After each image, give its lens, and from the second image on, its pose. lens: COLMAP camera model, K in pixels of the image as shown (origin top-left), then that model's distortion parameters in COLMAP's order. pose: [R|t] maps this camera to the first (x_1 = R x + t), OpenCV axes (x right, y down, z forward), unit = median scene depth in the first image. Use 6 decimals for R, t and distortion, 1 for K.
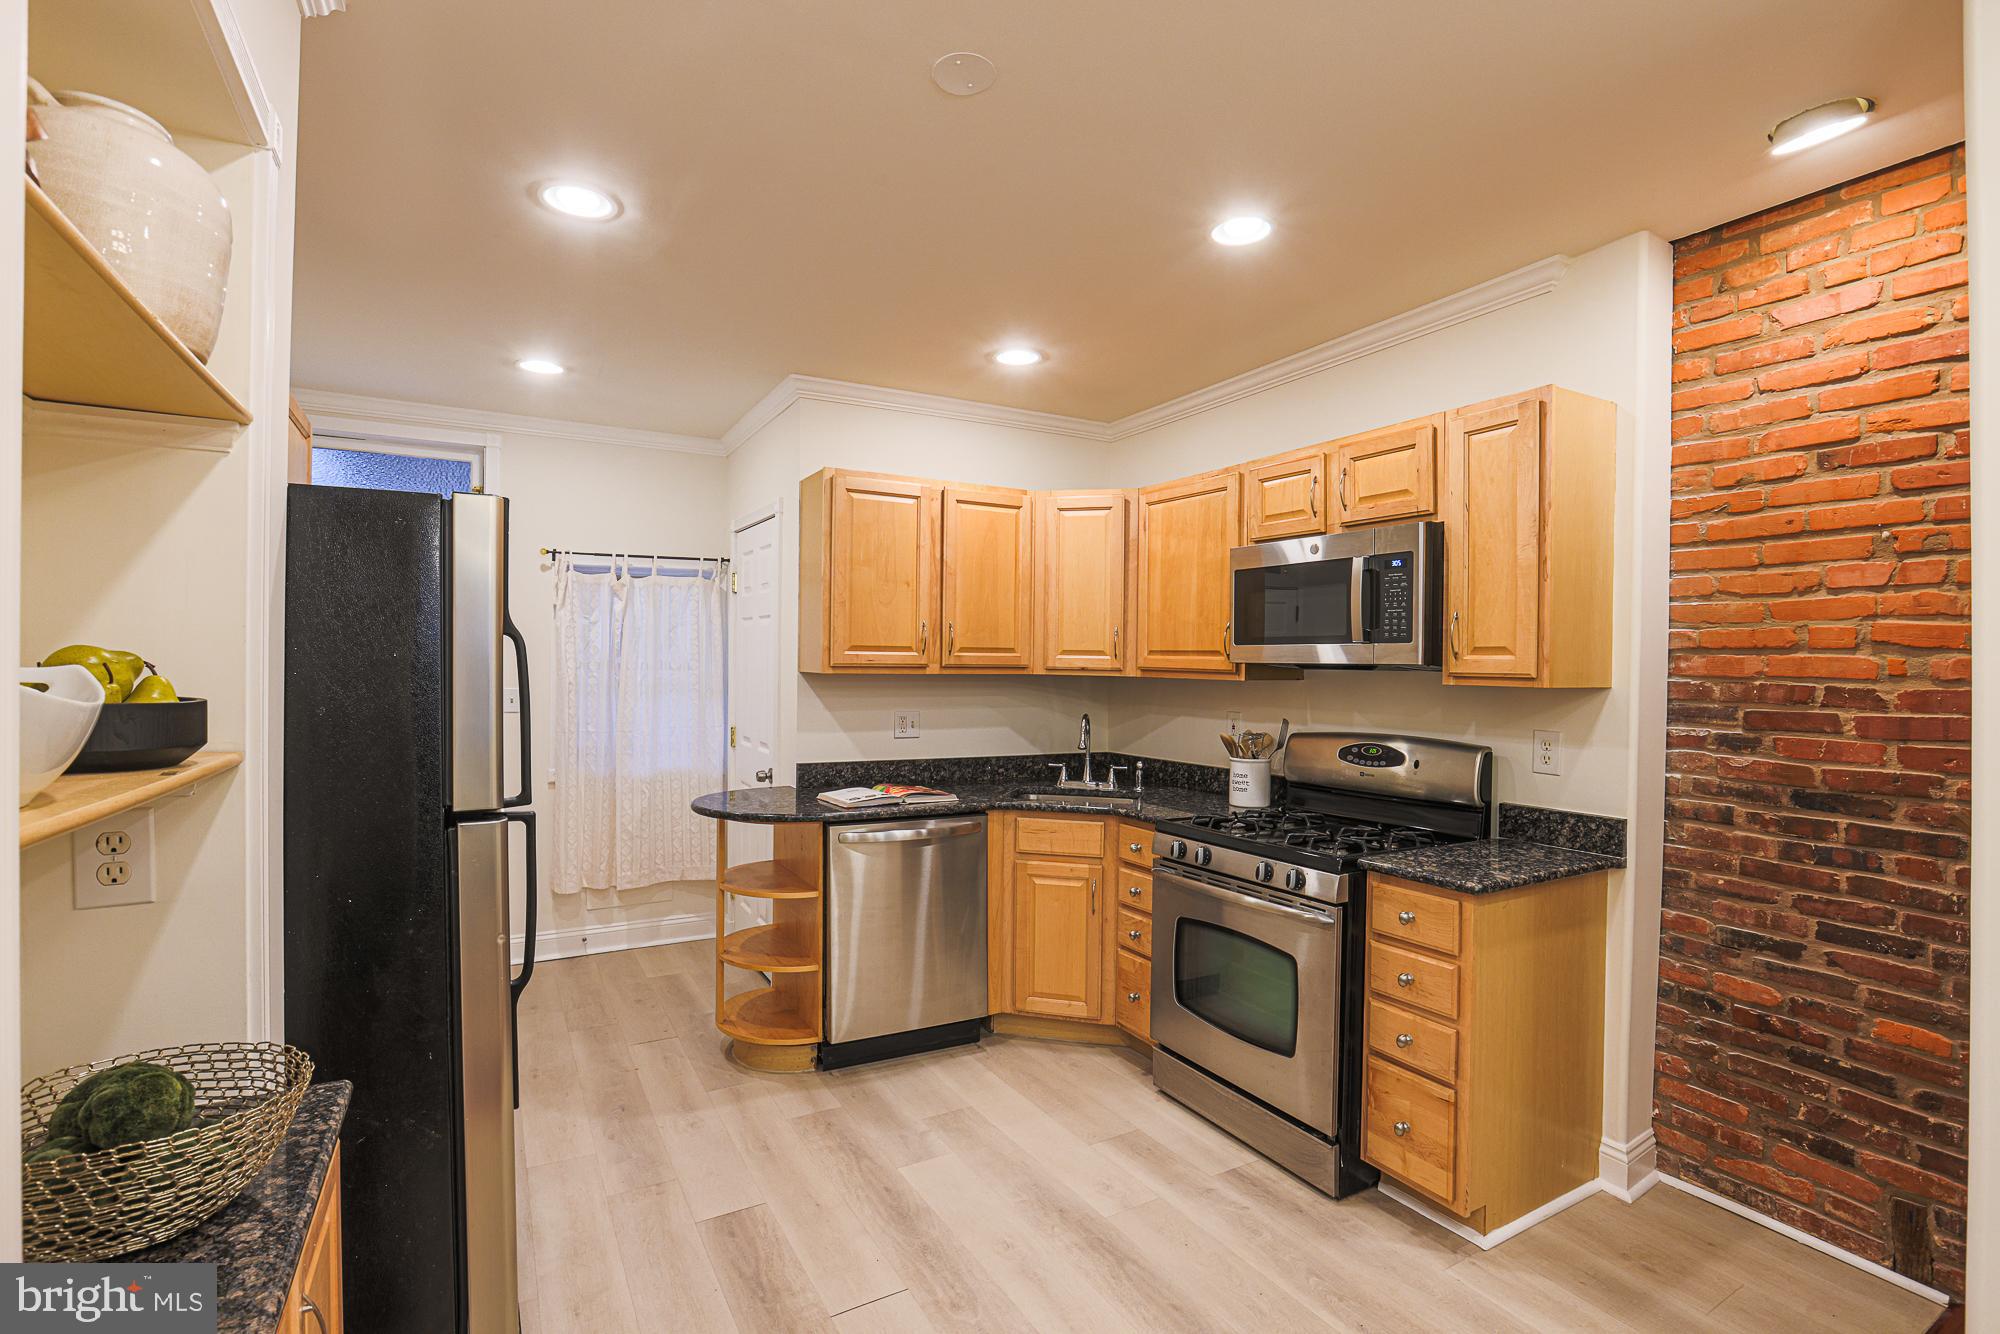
lens RADIAL K [[914.0, 0, 1001.6], [0, 914.0, 665.2], [0, 0, 1]] dist [-0.054759, 0.020430]
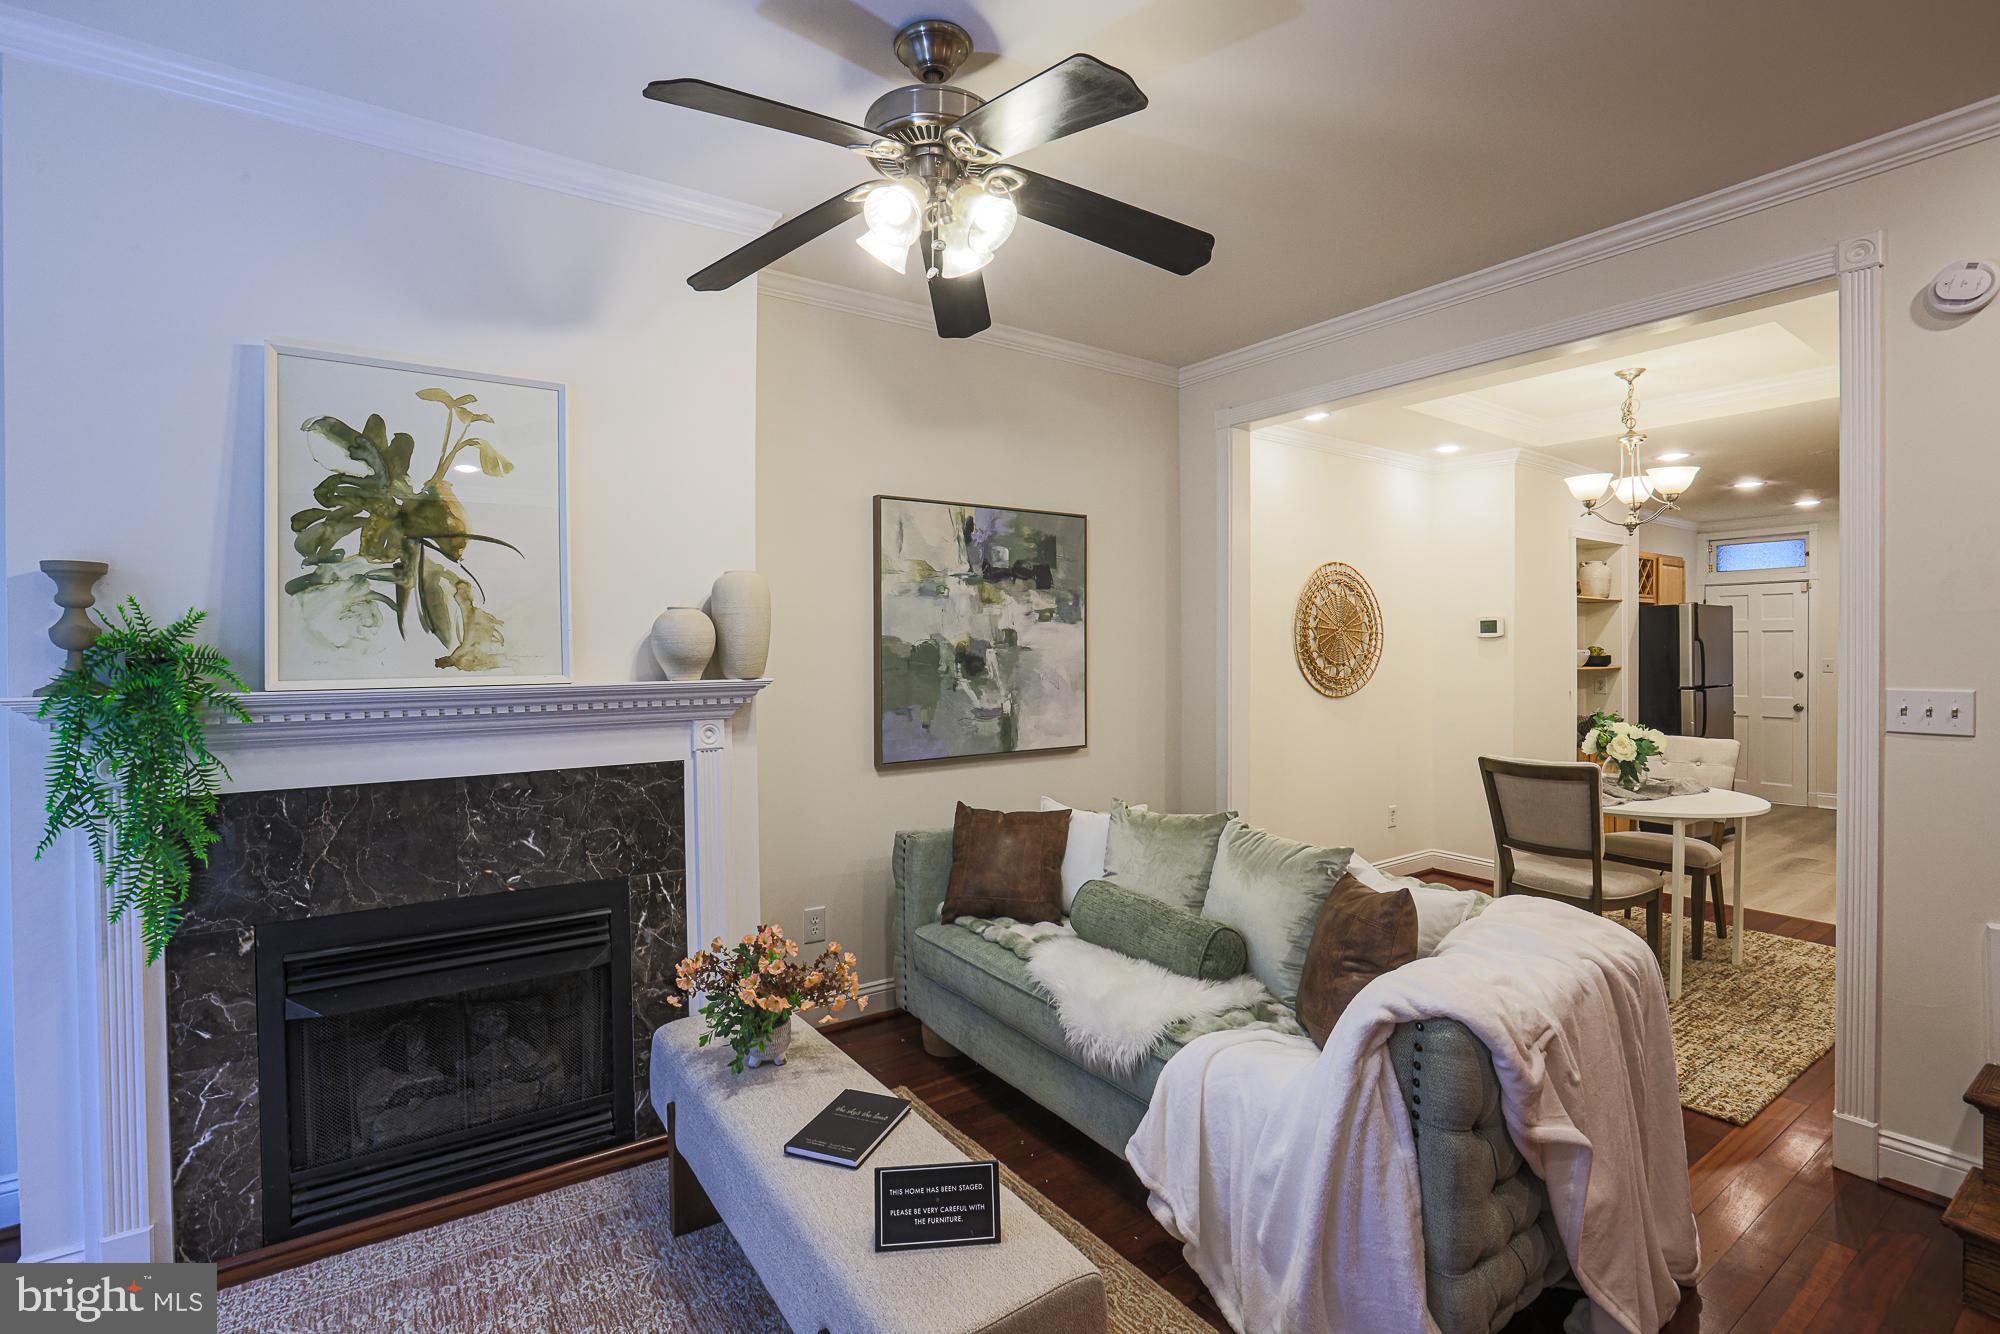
lens RADIAL K [[914.0, 0, 1001.2], [0, 914.0, 653.8], [0, 0, 1]] dist [-0.054759, 0.020430]
pose [[0.086635, 0.000269, -0.996240, 1.500257], [0.009619, 0.999953, 0.001107, -0.004245], [0.996194, -0.009679, 0.086628, -1.133358]]
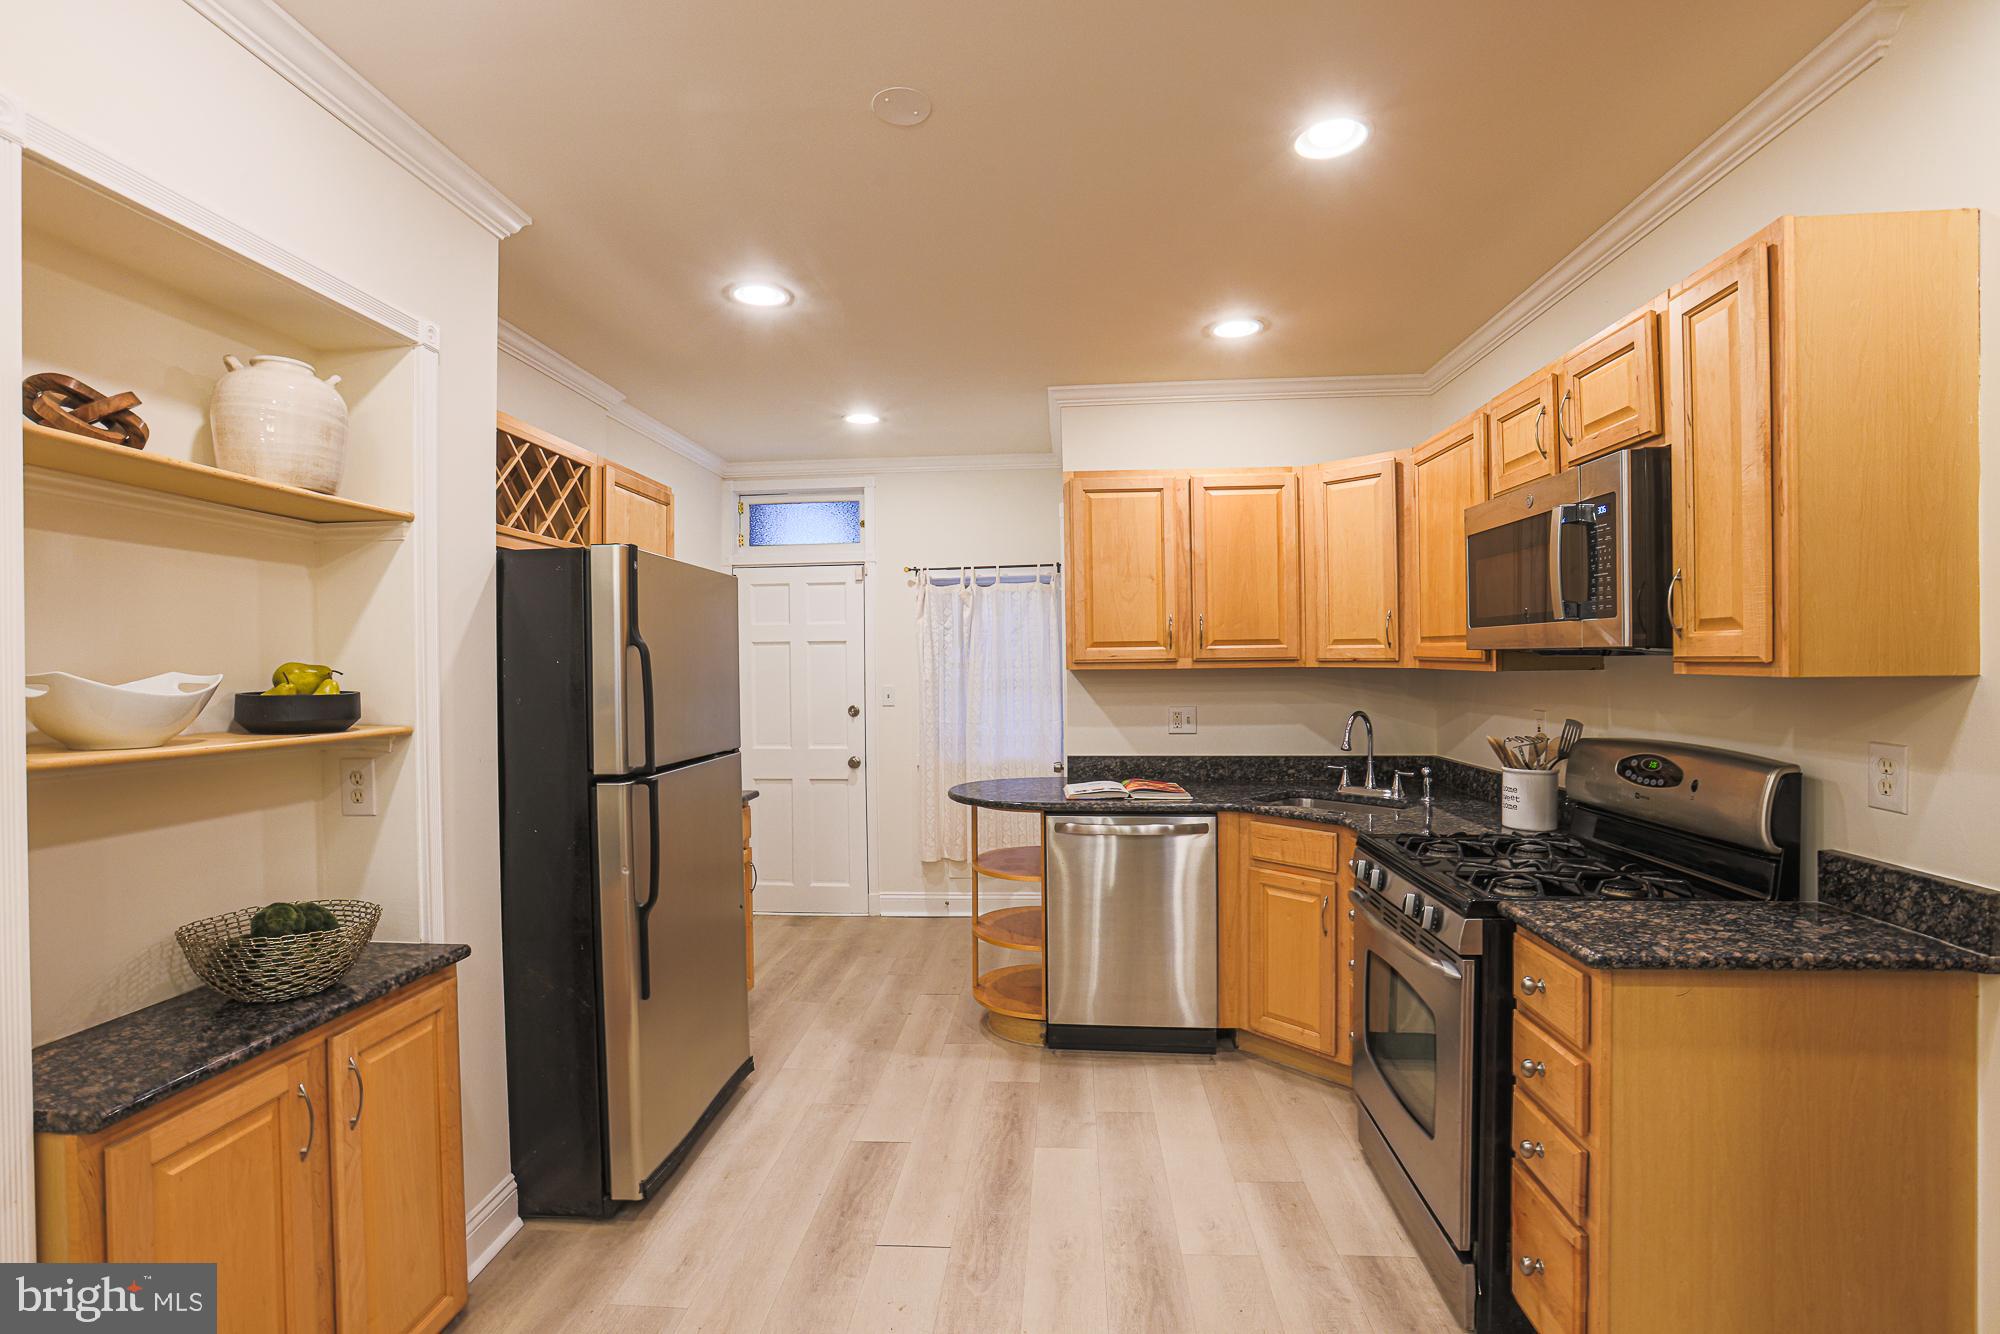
lens RADIAL K [[914.0, 0, 1011.3], [0, 914.0, 669.8], [0, 0, 1]] dist [-0.054759, 0.020430]
pose [[0.834291, -0.013625, -0.551156, 0.354959], [0.018563, 0.999822, 0.003381, 0.004871], [0.551012, -0.013052, 0.834395, 0.102858]]
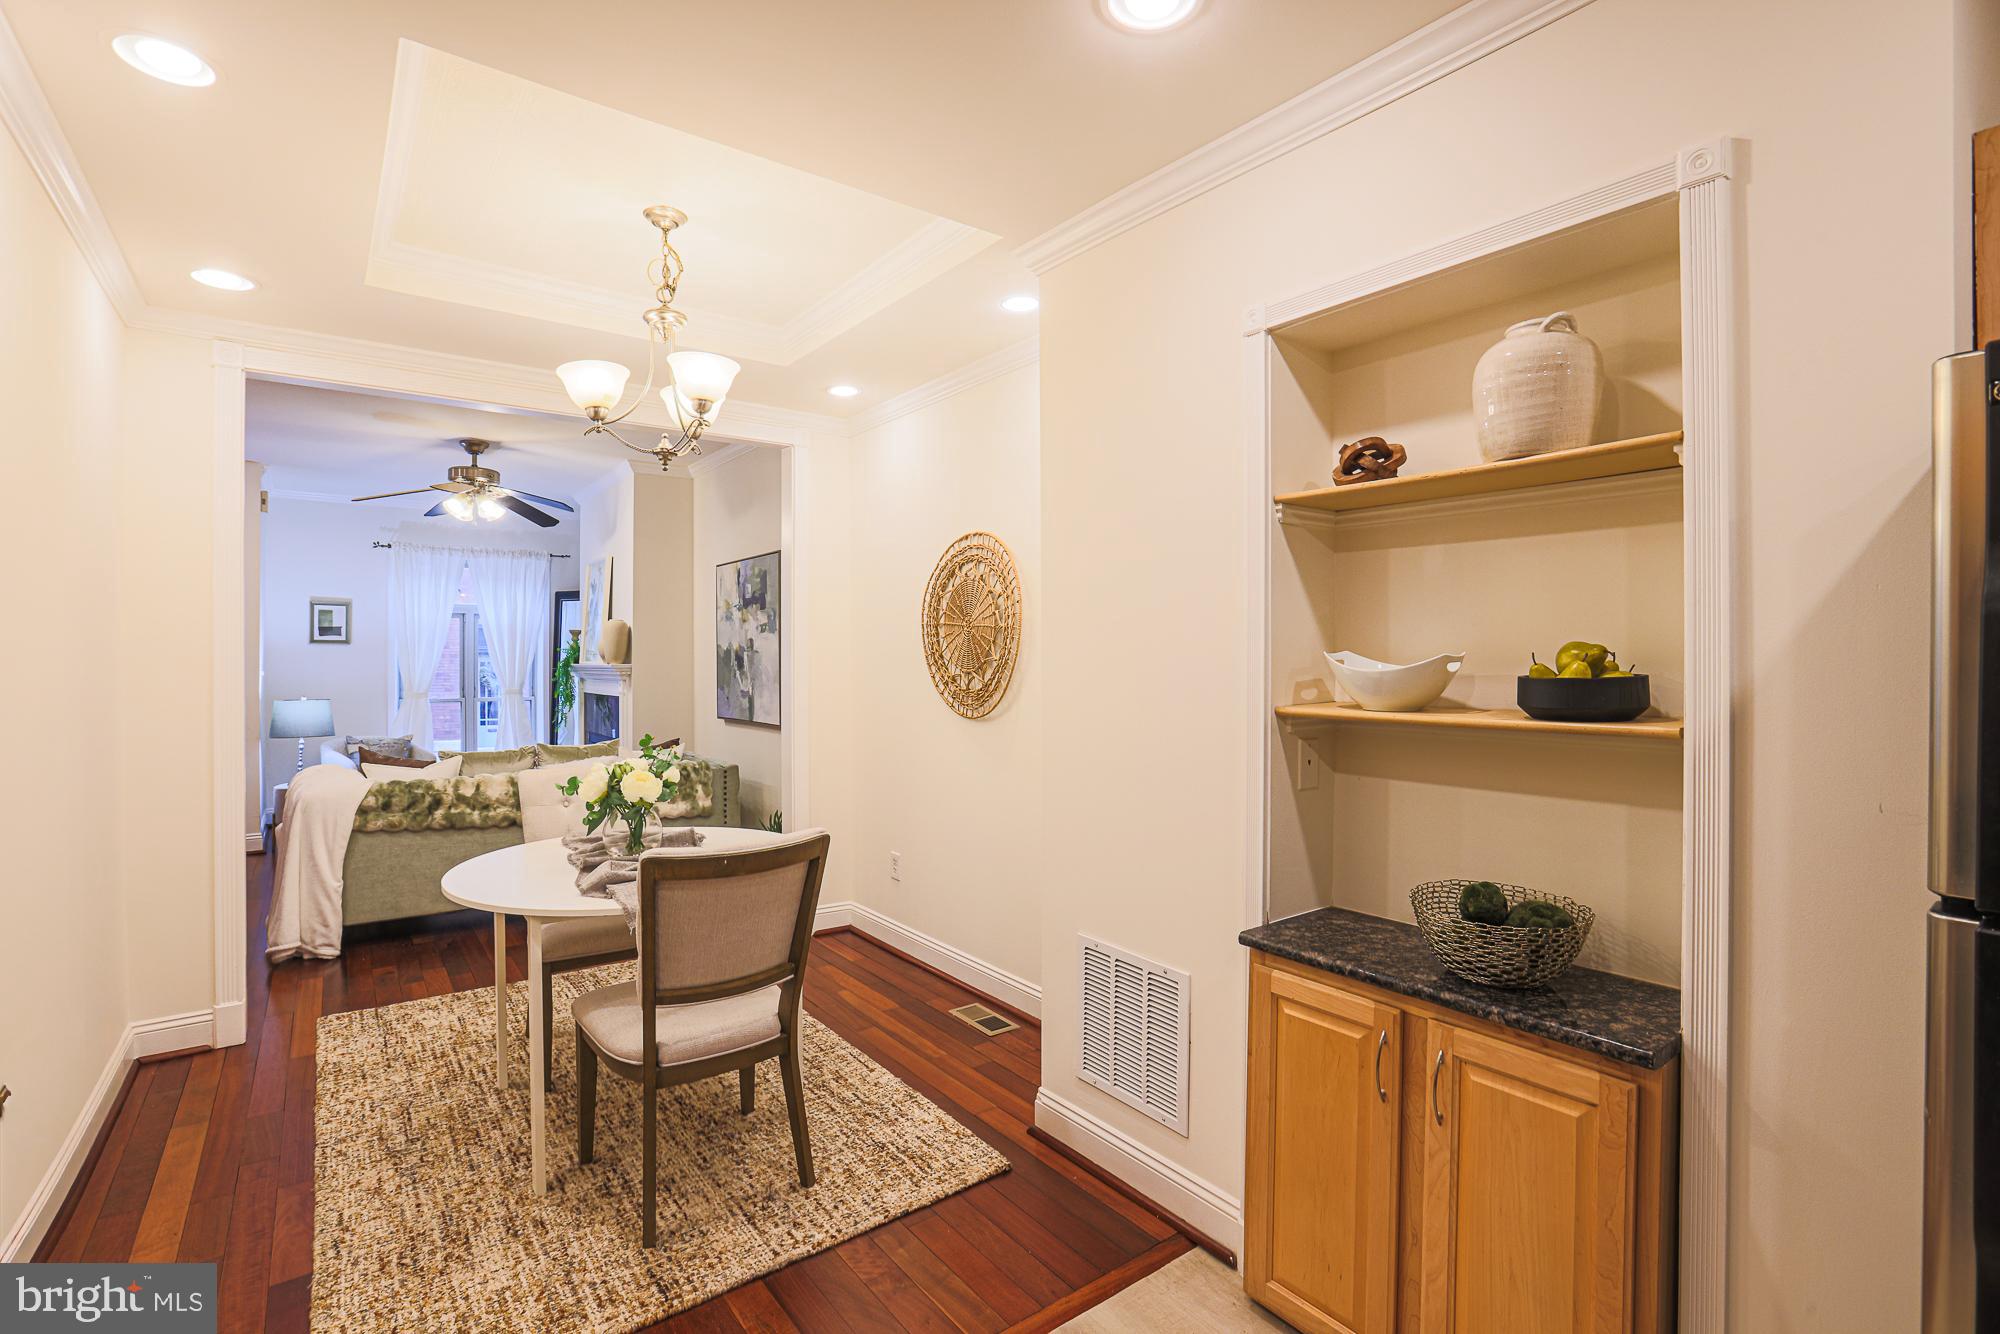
lens RADIAL K [[914.0, 0, 995.2], [0, 914.0, 659.9], [0, 0, 1]] dist [-0.054759, 0.020430]
pose [[-0.992684, -0.006329, -0.120579, 0.061154], [-0.006139, 0.999979, -0.001949, 0.006733], [0.120589, -0.001194, -0.992702, 0.782741]]
